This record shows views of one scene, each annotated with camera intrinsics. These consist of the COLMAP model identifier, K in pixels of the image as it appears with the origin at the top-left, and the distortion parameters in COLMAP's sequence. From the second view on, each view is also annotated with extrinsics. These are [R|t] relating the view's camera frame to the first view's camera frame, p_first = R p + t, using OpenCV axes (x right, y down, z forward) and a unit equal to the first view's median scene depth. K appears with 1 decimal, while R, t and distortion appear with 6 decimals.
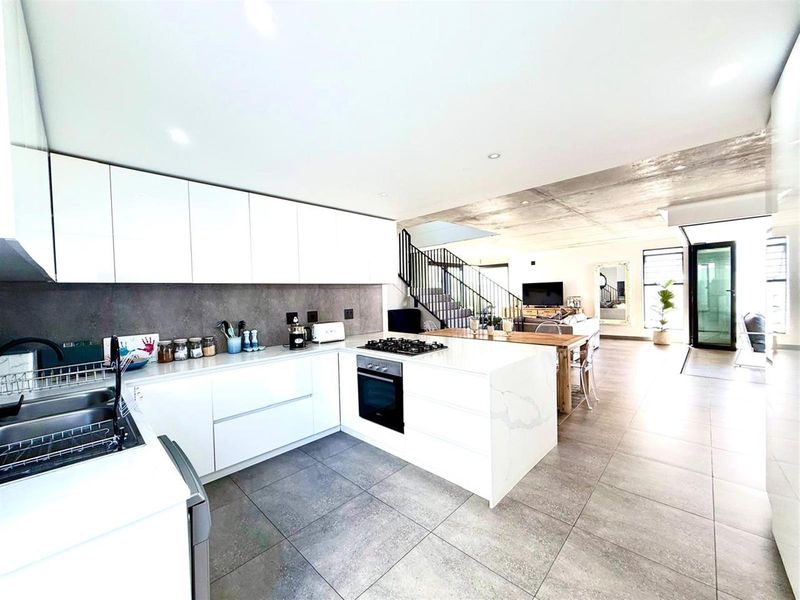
lens RADIAL K [[316.2, 0, 404.1], [0, 316.2, 295.2], [0, 0, 1]] dist [0.001755, -0.000093]
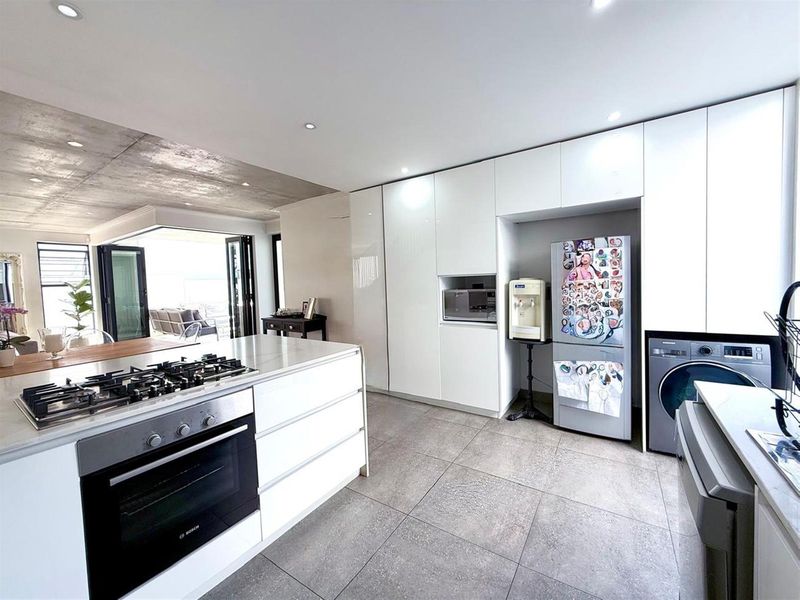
lens RADIAL K [[316.2, 0, 390.6], [0, 316.2, 295.0], [0, 0, 1]] dist [0.001755, -0.000093]
pose [[-0.160181, -0.013490, 0.986995, -0.194303], [0.045266, 0.998754, 0.020997, 0.015299], [-0.986049, 0.048041, -0.159371, 0.270431]]
